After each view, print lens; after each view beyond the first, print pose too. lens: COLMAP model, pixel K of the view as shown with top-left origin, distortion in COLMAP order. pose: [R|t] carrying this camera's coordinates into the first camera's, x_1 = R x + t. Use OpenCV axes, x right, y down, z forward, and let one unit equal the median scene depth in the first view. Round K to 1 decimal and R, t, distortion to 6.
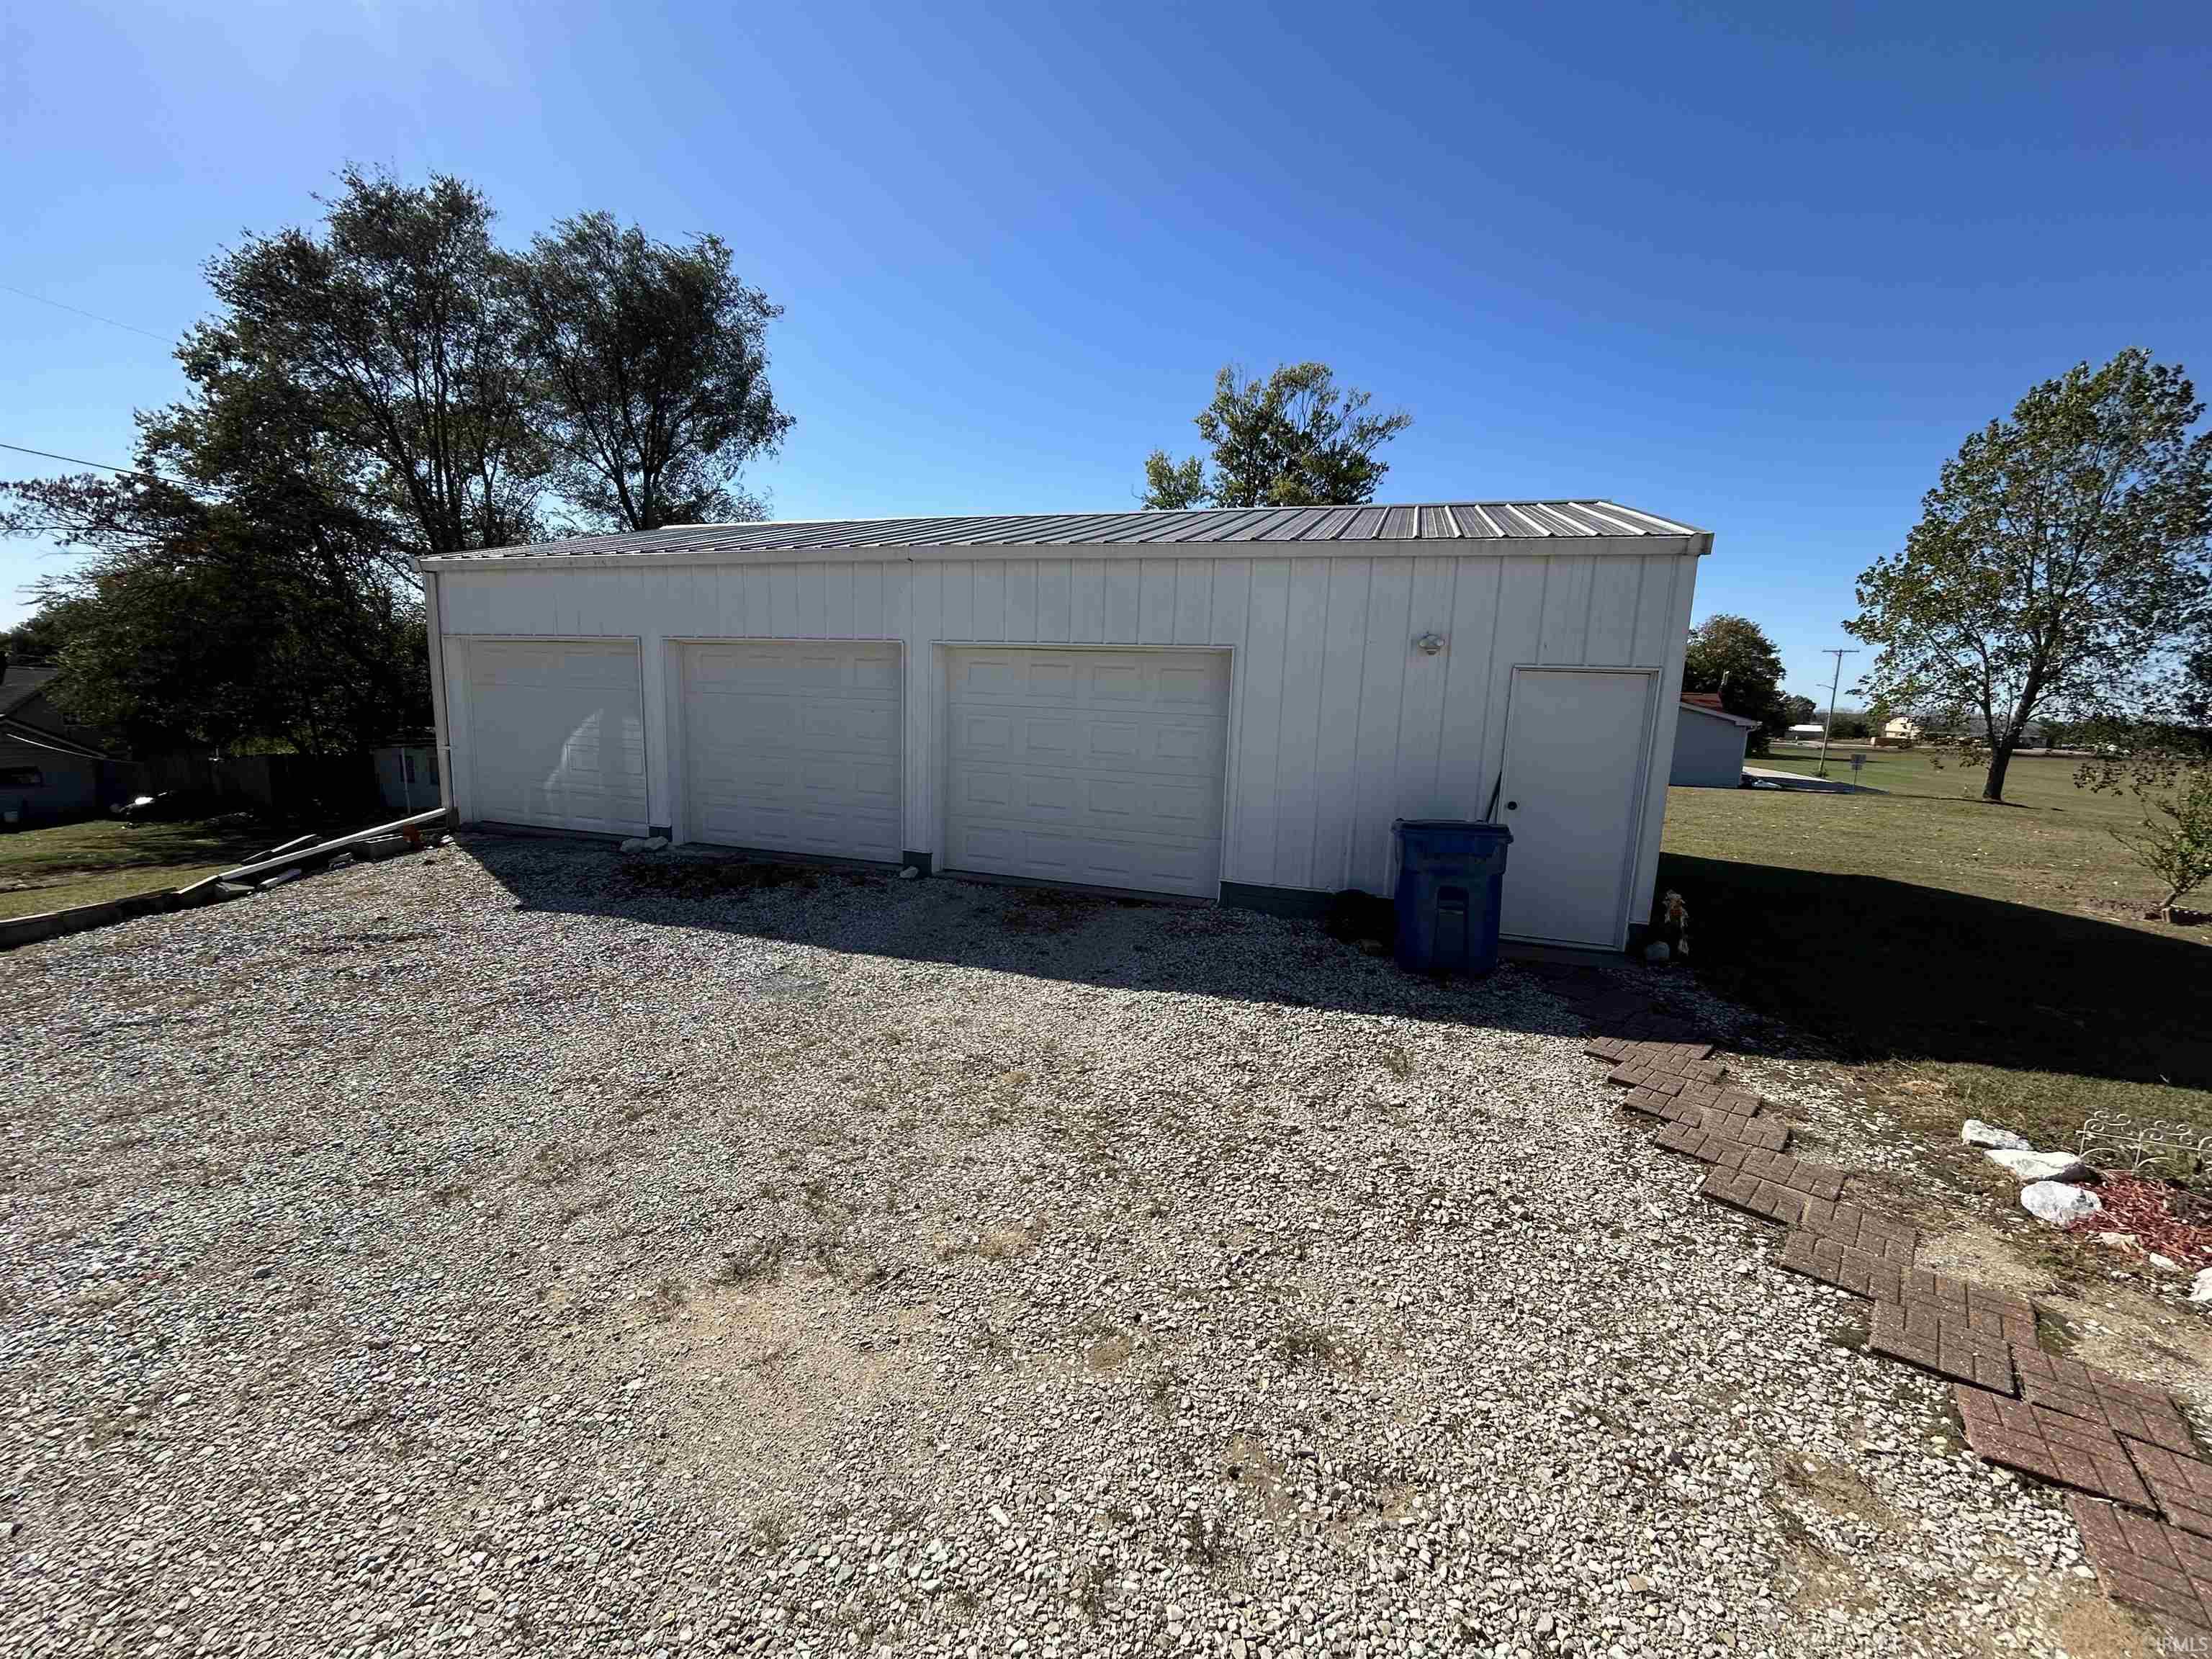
lens RADIAL K [[887.1, 0, 1108.1], [0, 887.1, 836.7], [0, 0, 1]] dist [0.008020, 0.000067]
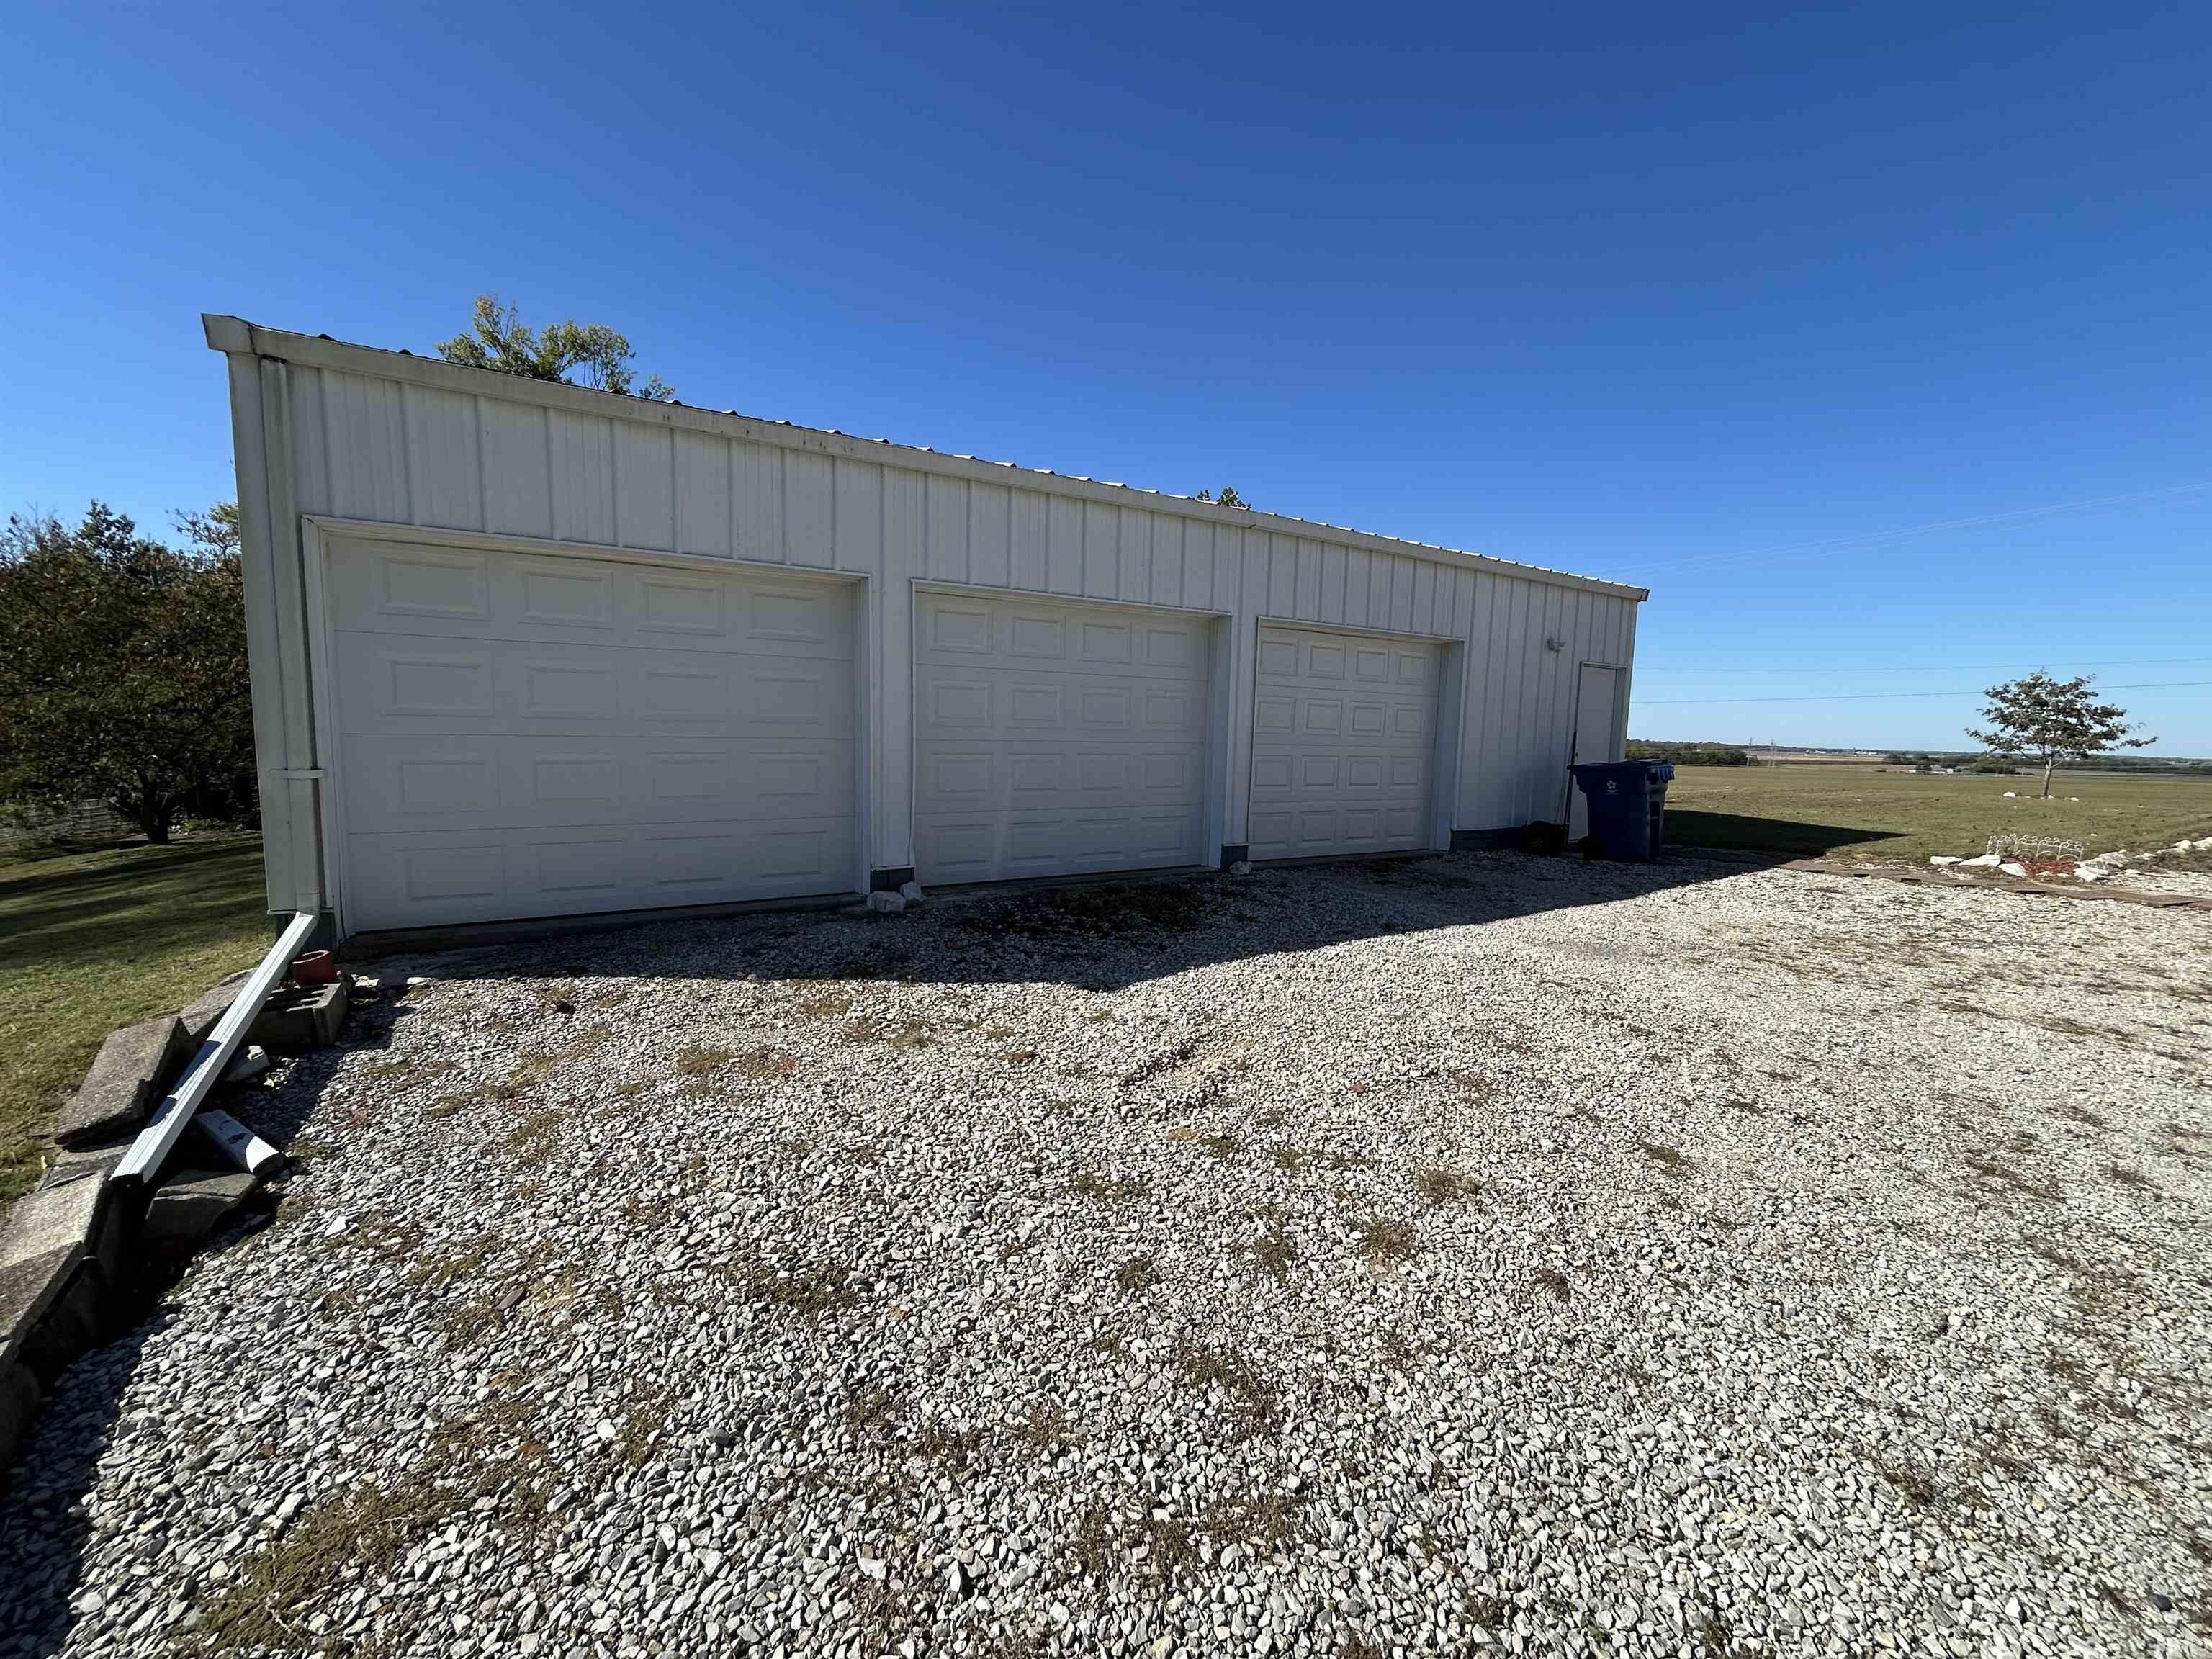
lens RADIAL K [[897.8, 0, 1105.6], [0, 897.8, 836.1], [0, 0, 1]] dist [0.004731, -0.003603]
pose [[0.634179, -0.111014, 0.765176, -0.304562], [0.124437, 0.991392, 0.040700, -0.014385], [-0.763107, 0.069405, 0.642534, 0.155778]]
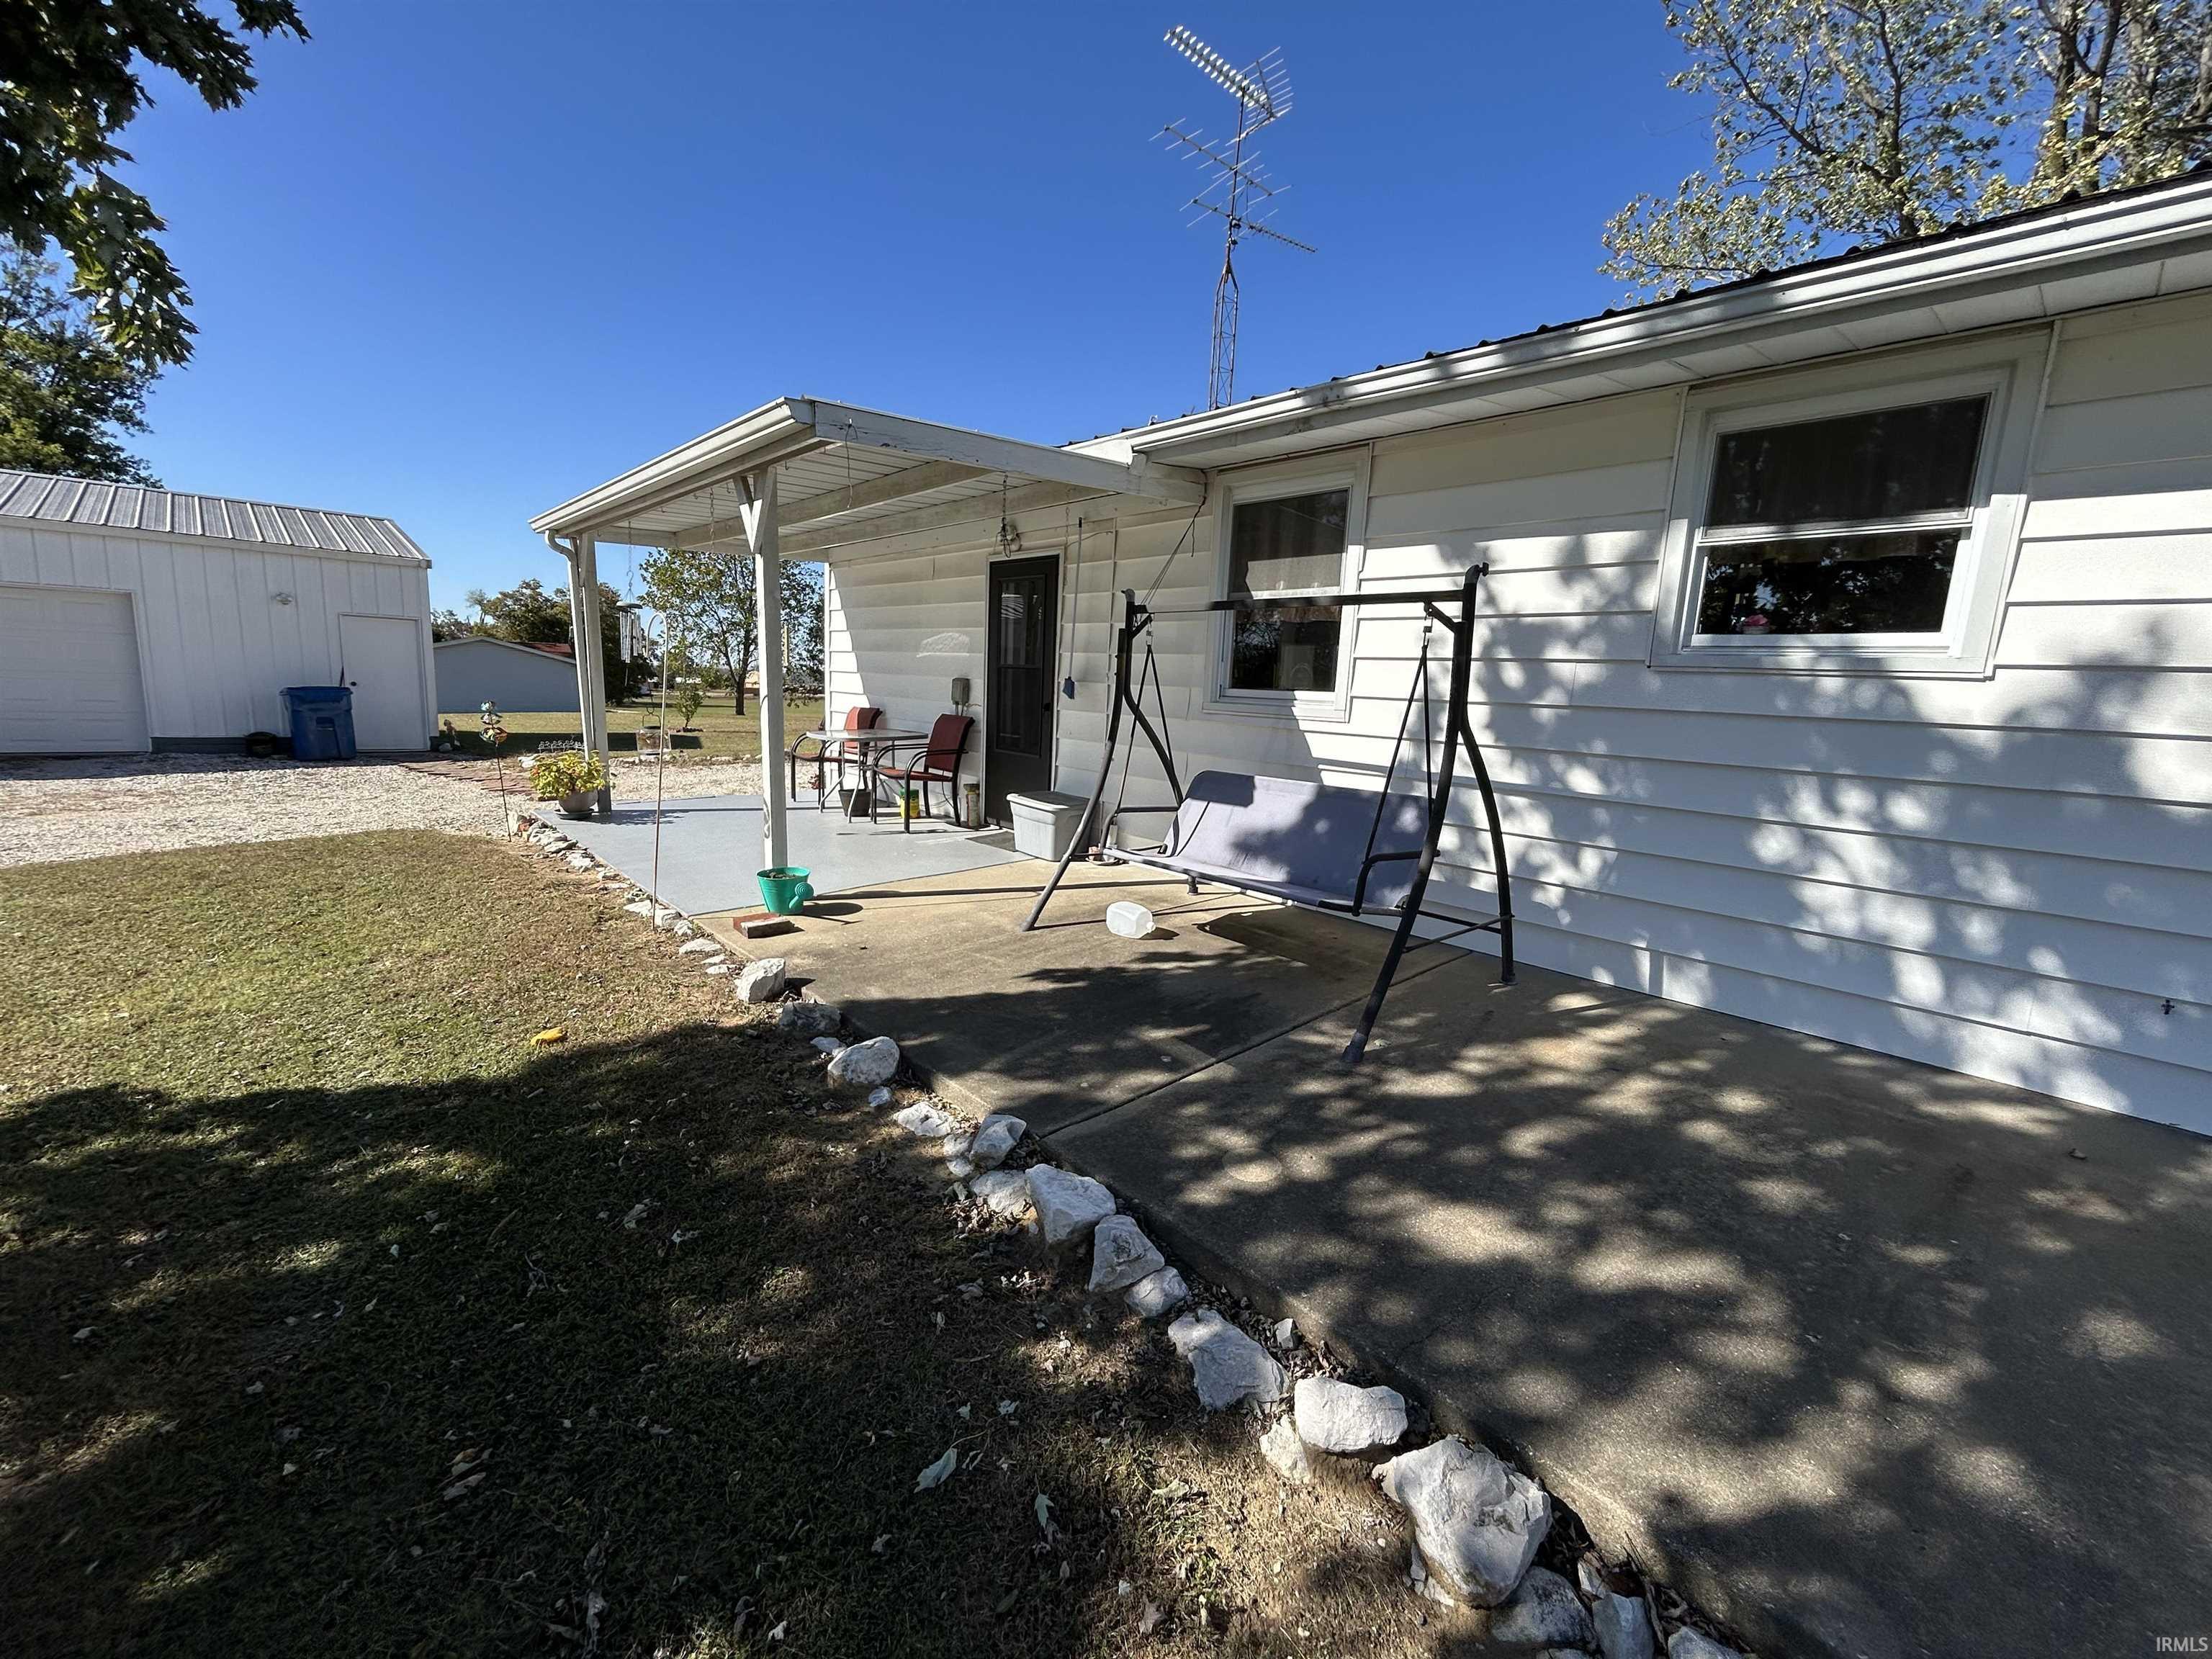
lens RADIAL K [[899.9, 0, 1106.0], [0, 899.9, 829.5], [0, 0, 1]] dist [0.002091, 0.000097]
pose [[0.468883, -0.153420, 0.869834, -0.137486], [0.119244, 0.986778, 0.109768, 0.064922], [-0.875174, 0.052254, 0.480978, -0.350033]]
